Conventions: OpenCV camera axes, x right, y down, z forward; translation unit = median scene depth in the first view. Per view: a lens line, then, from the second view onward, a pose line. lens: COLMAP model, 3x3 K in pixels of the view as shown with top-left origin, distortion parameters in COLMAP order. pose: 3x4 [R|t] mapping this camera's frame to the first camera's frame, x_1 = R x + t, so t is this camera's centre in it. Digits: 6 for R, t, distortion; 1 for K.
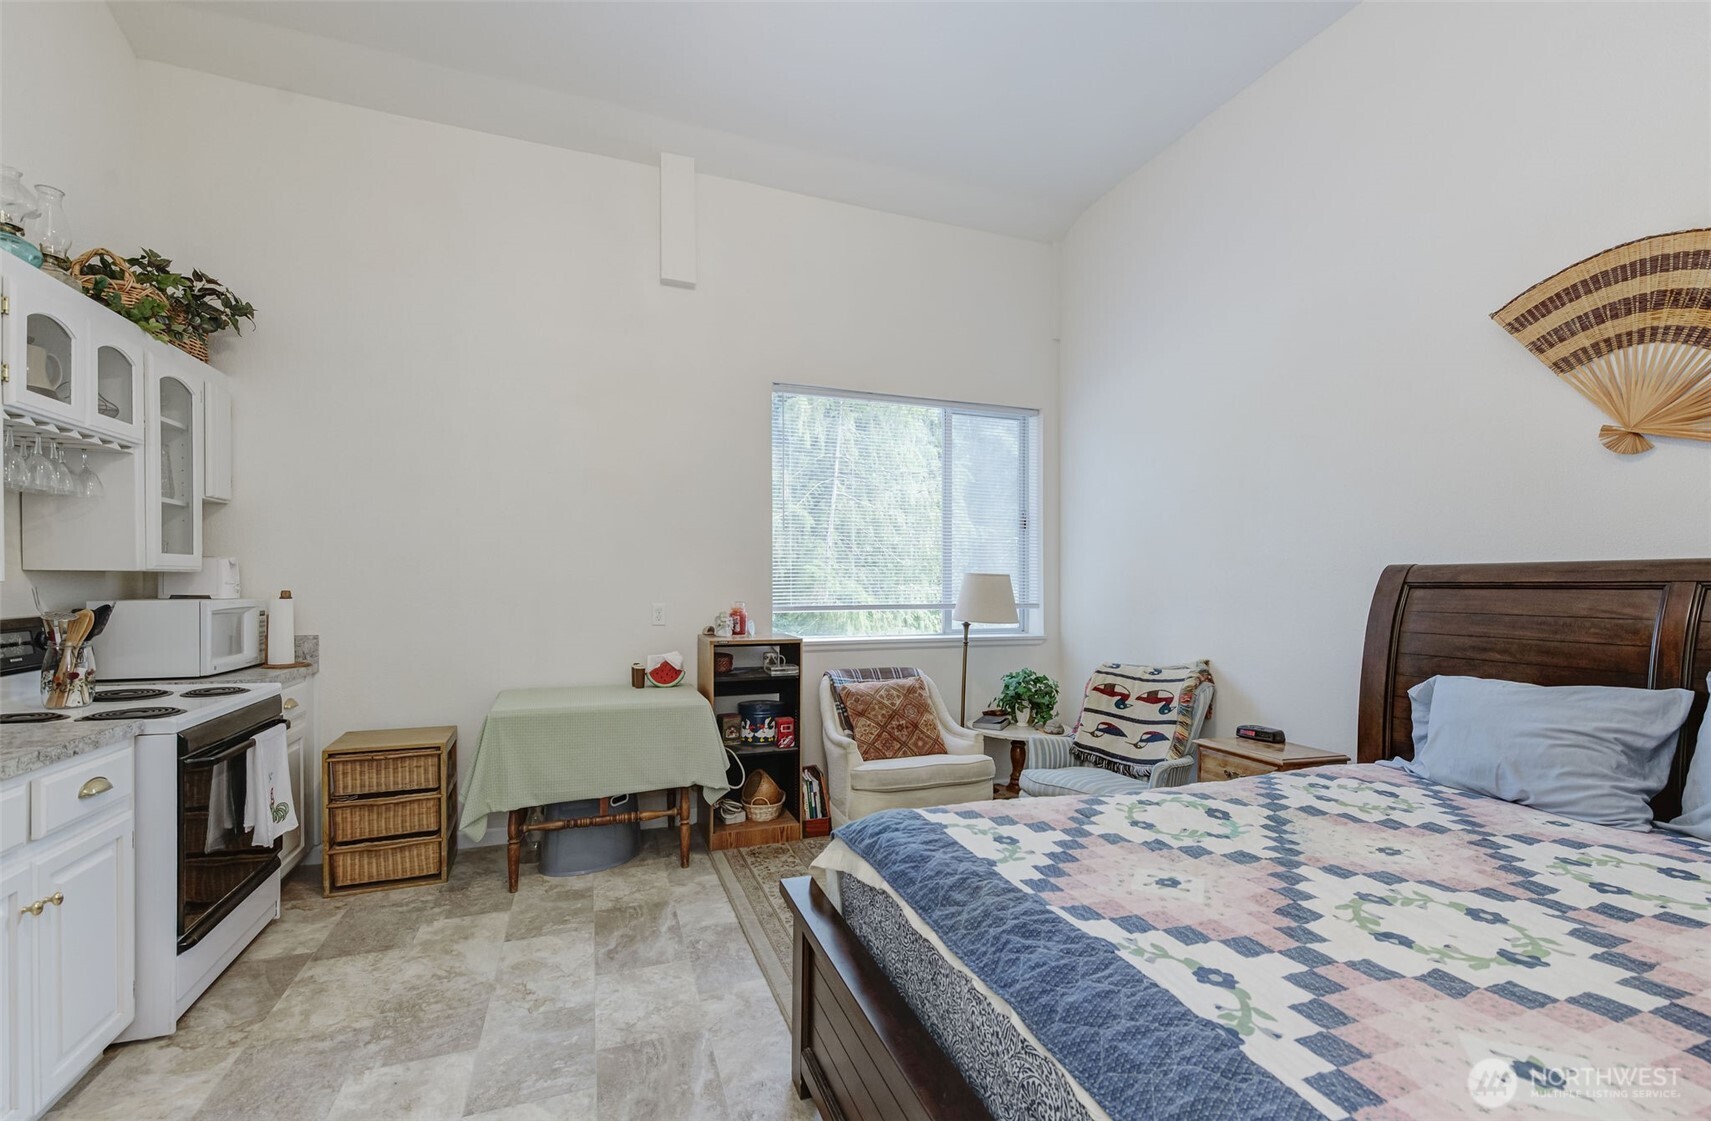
lens RADIAL K [[726.0, 0, 859.4], [0, 726.0, 590.6], [0, 0, 1]] dist [0.000293, -0.000423]
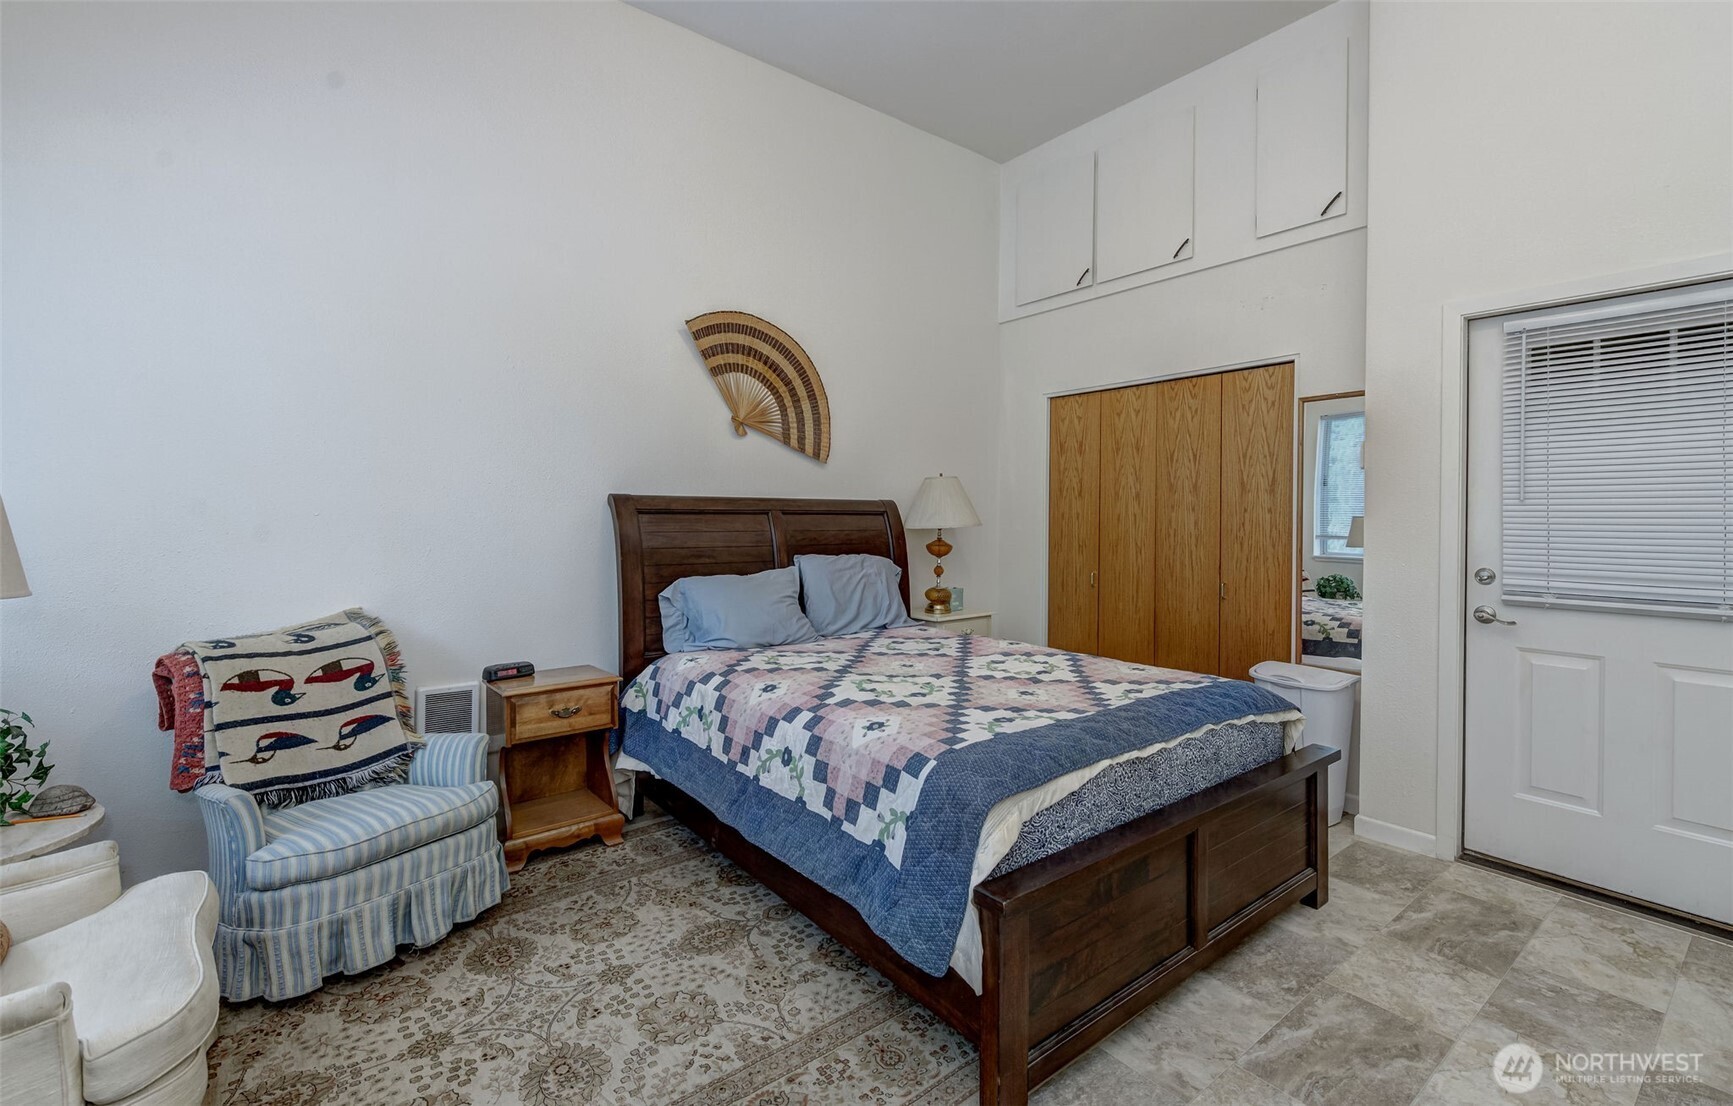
lens RADIAL K [[755.0, 0, 880.3], [0, 755.0, 520.4], [0, 0, 1]] dist [0.001711, -0.000388]
pose [[-0.314096, -0.012536, 0.949308, -0.566548], [-0.000756, 0.999916, 0.012954, -0.008304], [-0.949391, 0.003351, -0.314079, 0.955127]]
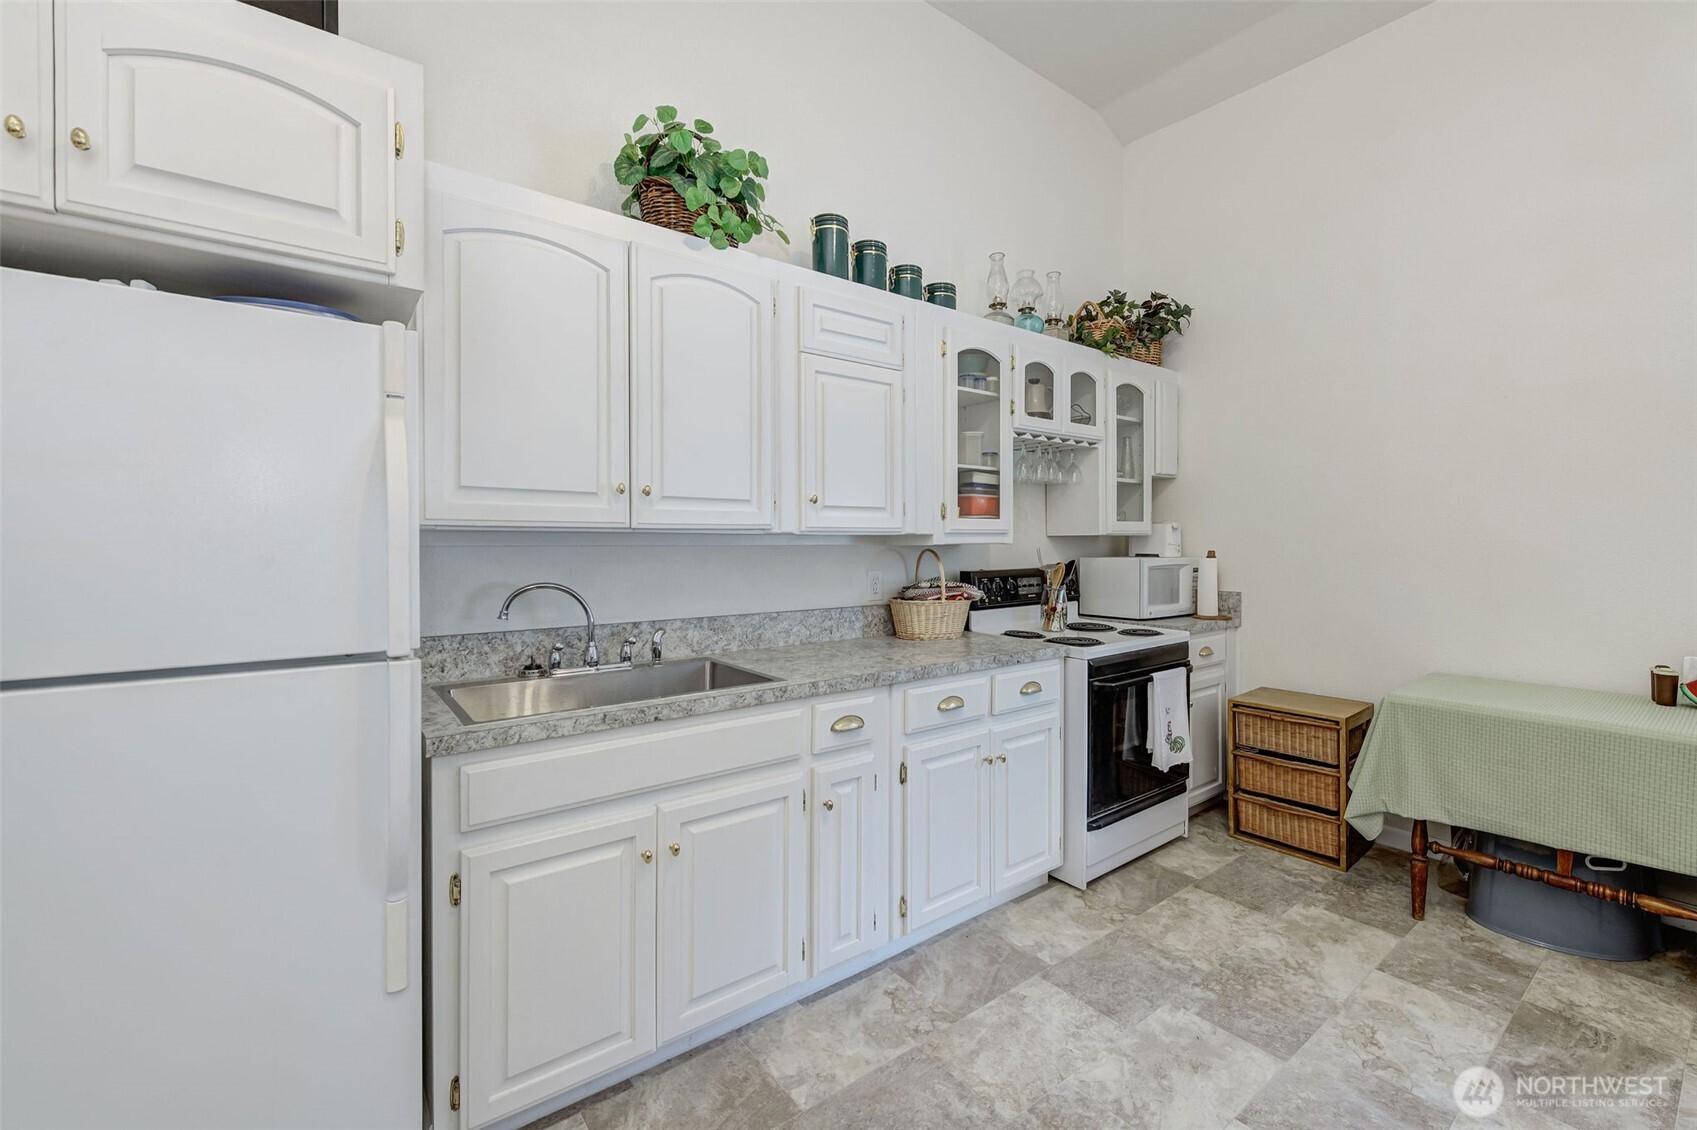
lens RADIAL K [[708.0, 0, 852.1], [0, 708.0, 551.6], [0, 0, 1]] dist [0.000118, -0.000510]
pose [[0.296653, 0.005298, -0.954971, 0.107345], [-0.005647, 0.999977, 0.003793, 0.000363], [0.954969, 0.004267, 0.296676, 0.168578]]
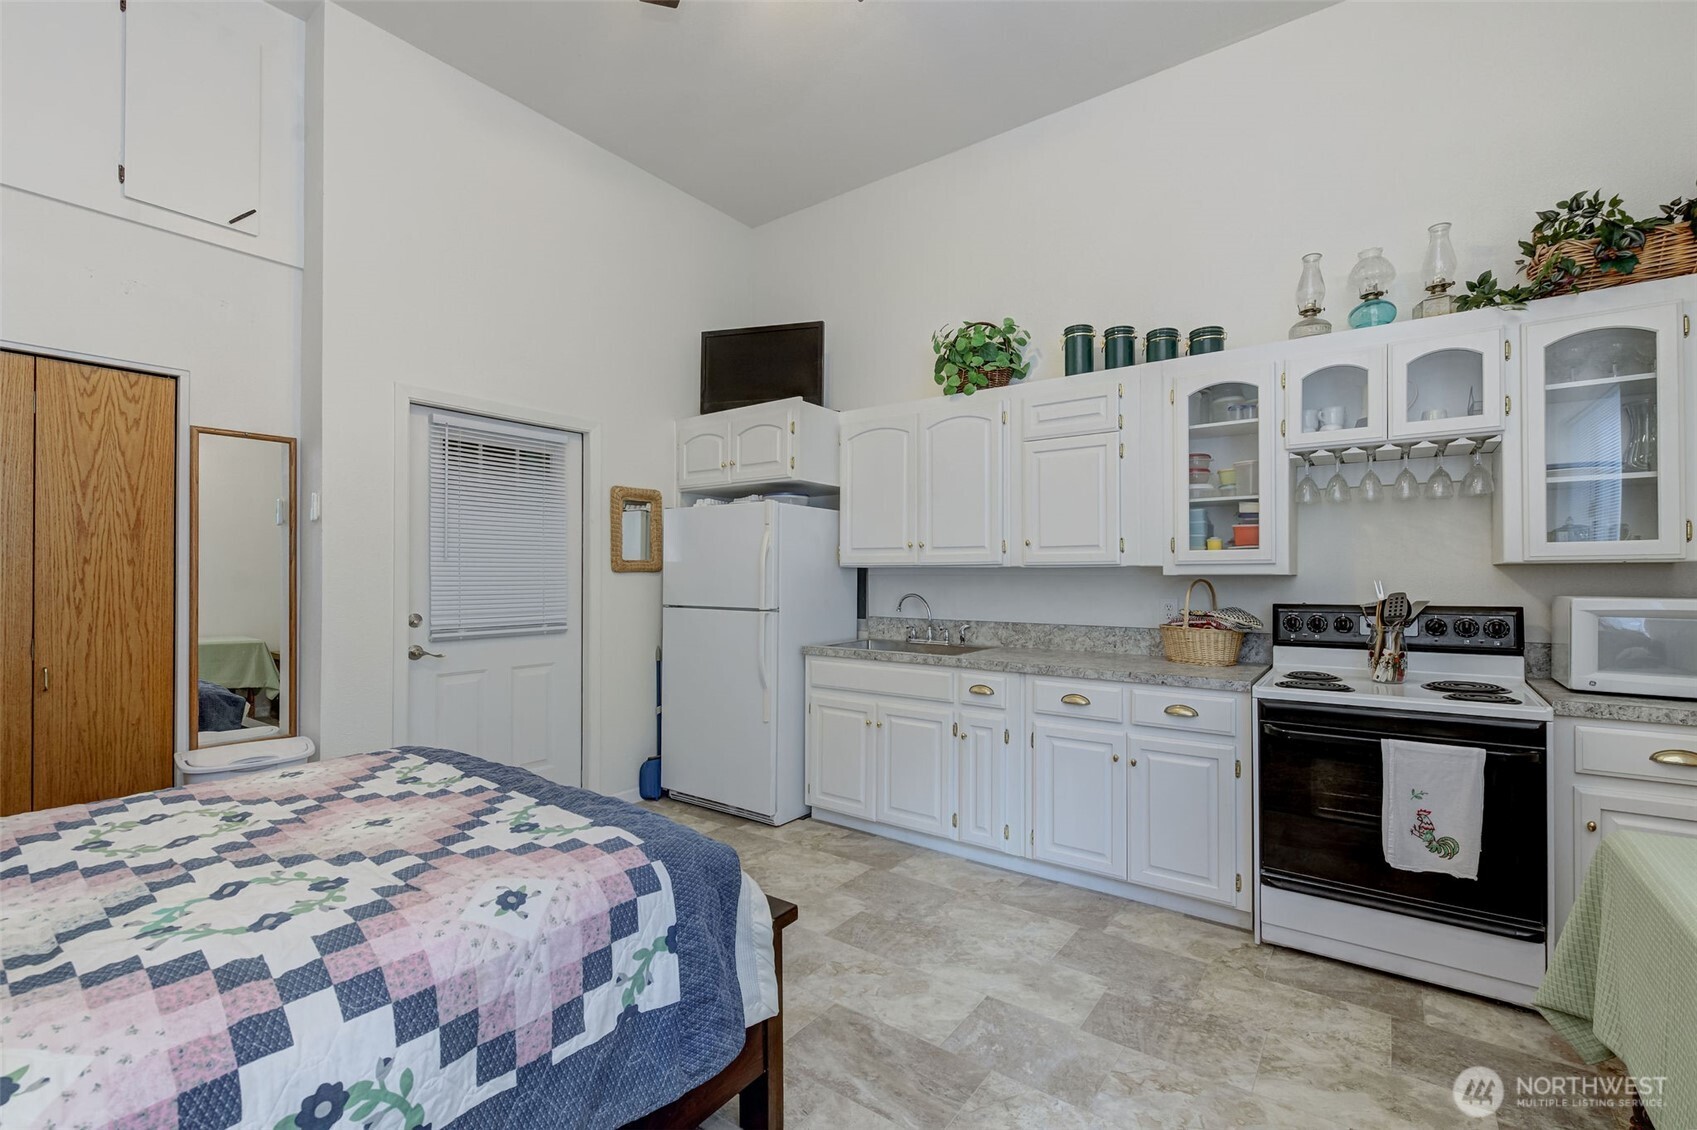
lens RADIAL K [[728.3, 0, 858.3], [0, 728.3, 570.3], [0, 0, 1]] dist [-0.001536, -0.000210]
pose [[-0.824919, -0.010216, -0.565159, 0.233618], [-0.011034, 0.999937, -0.001970, -0.006945], [0.565143, 0.004611, -0.824980, 1.236781]]
